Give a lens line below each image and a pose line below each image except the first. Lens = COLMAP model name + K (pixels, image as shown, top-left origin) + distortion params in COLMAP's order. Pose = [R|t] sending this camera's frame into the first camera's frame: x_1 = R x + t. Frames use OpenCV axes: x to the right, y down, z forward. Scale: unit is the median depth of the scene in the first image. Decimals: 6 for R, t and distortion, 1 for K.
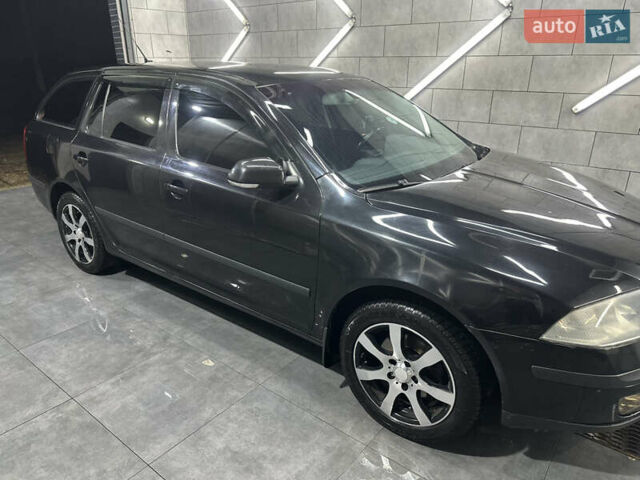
lens RADIAL K [[454.5, 0, 322.0], [0, 454.5, 237.9], [0, 0, 1]] dist [0.037623, -0.062480]
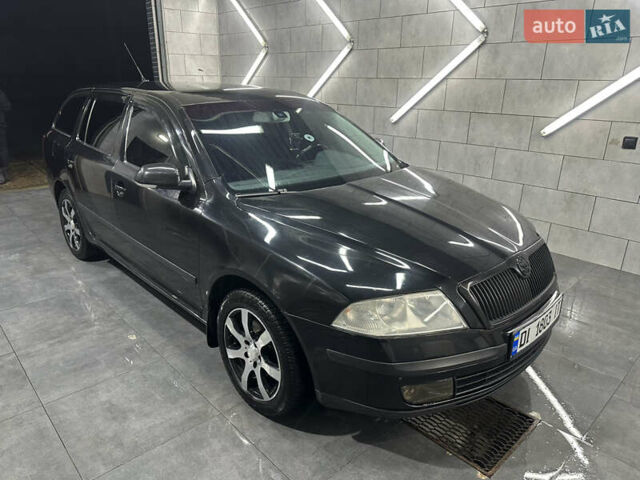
lens RADIAL K [[454.5, 0, 318.8], [0, 454.5, 238.9], [0, 0, 1]] dist [0.037623, -0.062480]
pose [[0.987366, 0.063756, -0.145064, 0.267241], [-0.068166, 0.997345, -0.025634, 0.014168], [0.143044, 0.035199, 0.989090, -0.070883]]
